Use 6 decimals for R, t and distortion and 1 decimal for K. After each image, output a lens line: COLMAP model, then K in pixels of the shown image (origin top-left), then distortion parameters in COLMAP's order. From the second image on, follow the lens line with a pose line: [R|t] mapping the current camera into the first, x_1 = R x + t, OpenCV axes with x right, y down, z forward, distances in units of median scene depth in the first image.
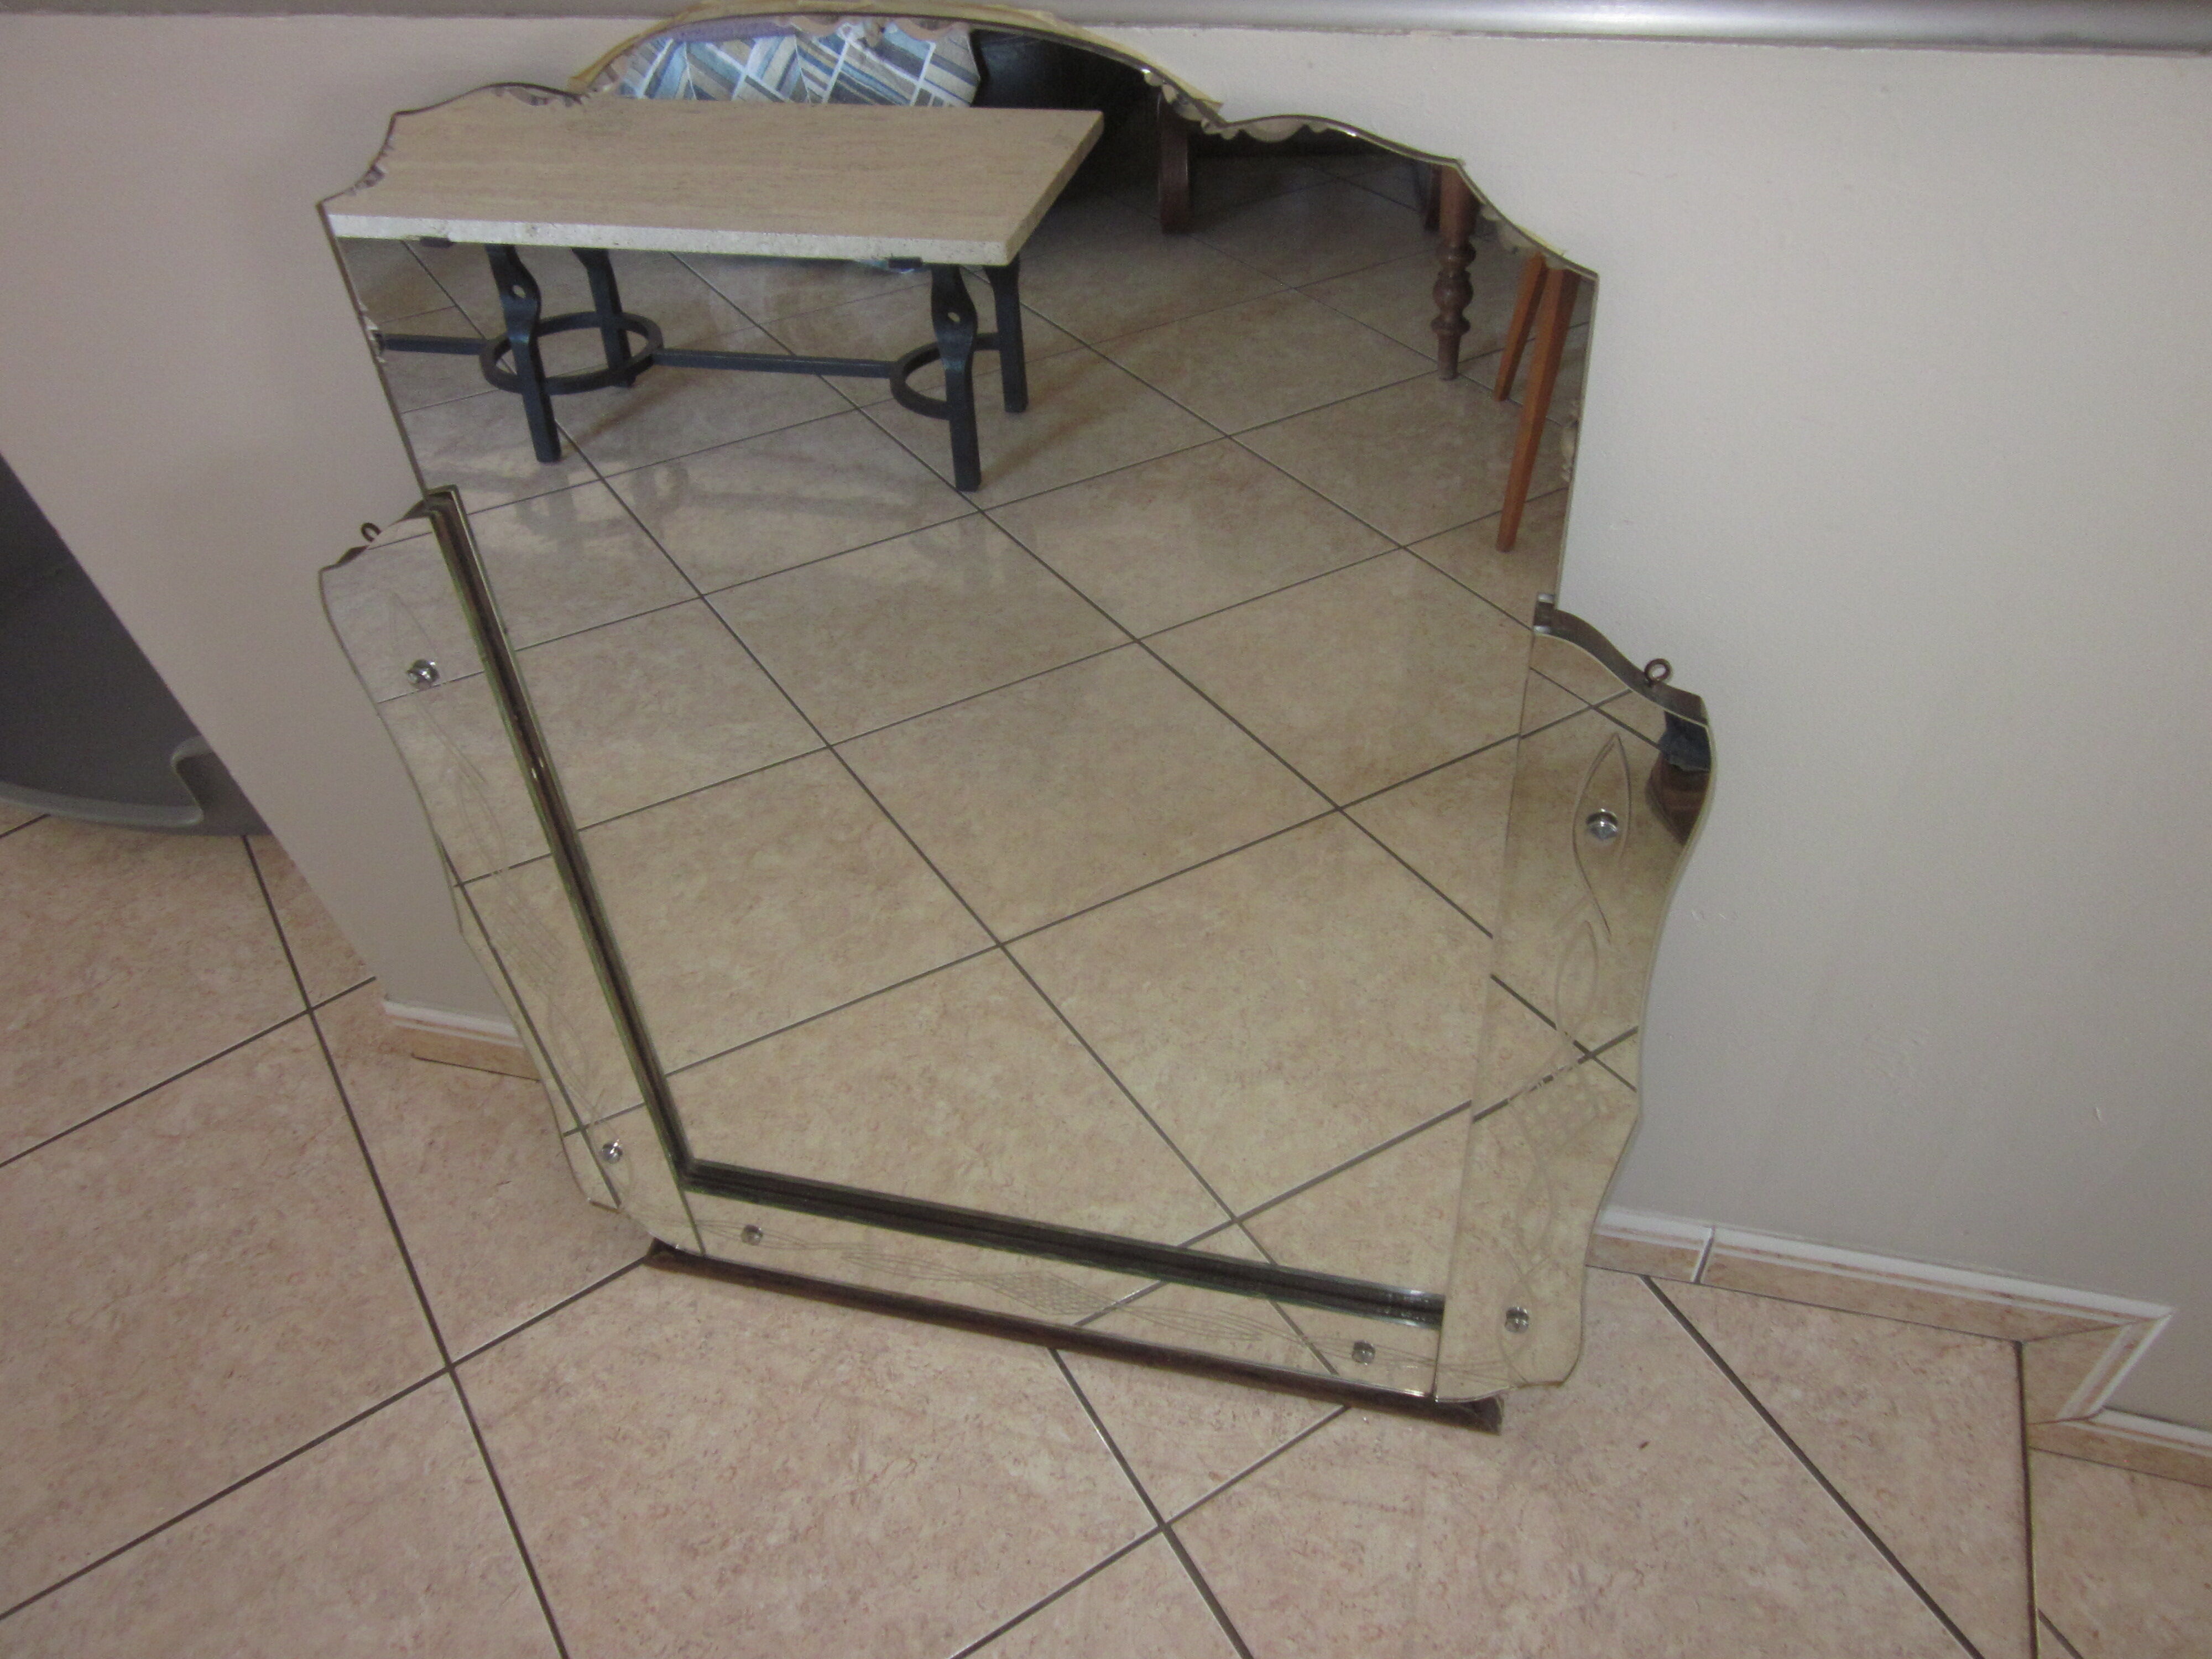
lens RADIAL K [[1813.2, 0, 1106.0], [0, 1813.2, 829.5], [0, 0, 1]] dist [-0.048702, 0.006897]
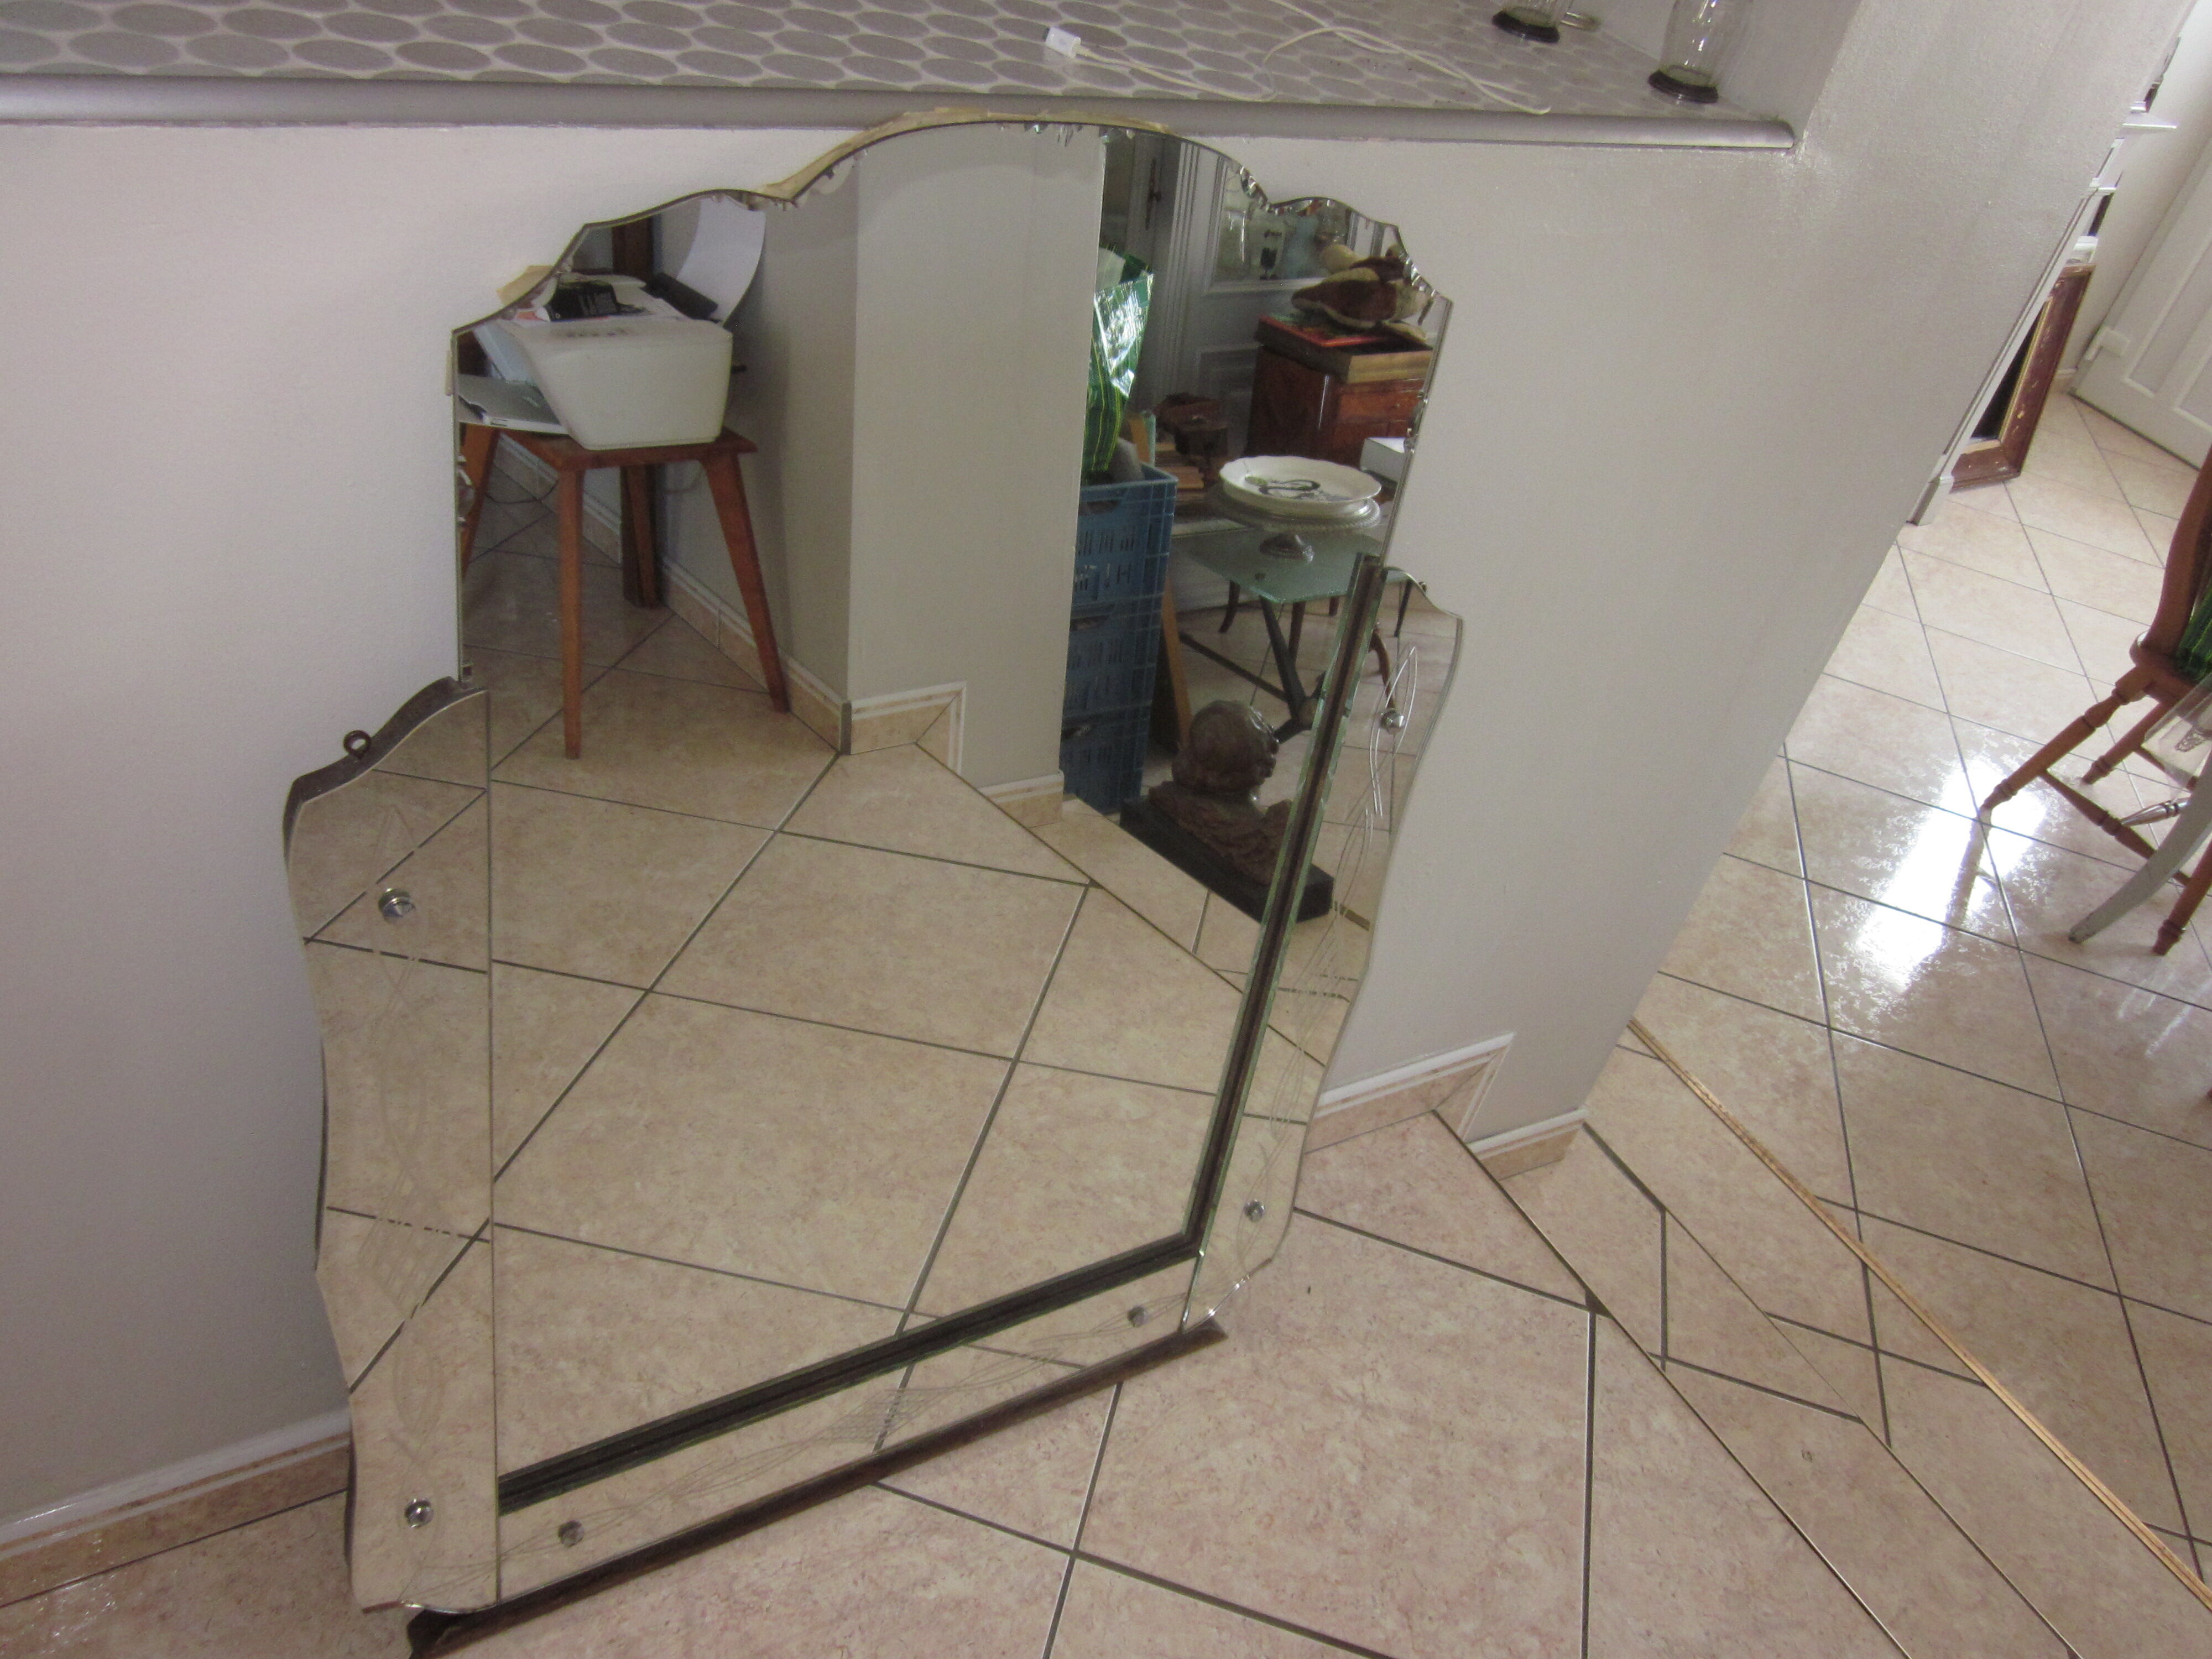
lens RADIAL K [[1813.2, 0, 1106.0], [0, 1813.2, 829.5], [0, 0, 1]] dist [-0.048702, 0.006897]
pose [[0.656520, -0.247863, 0.712422, -0.592632], [0.358350, 0.933571, -0.005428, 0.003371], [-0.663752, 0.258860, 0.701730, 0.135713]]
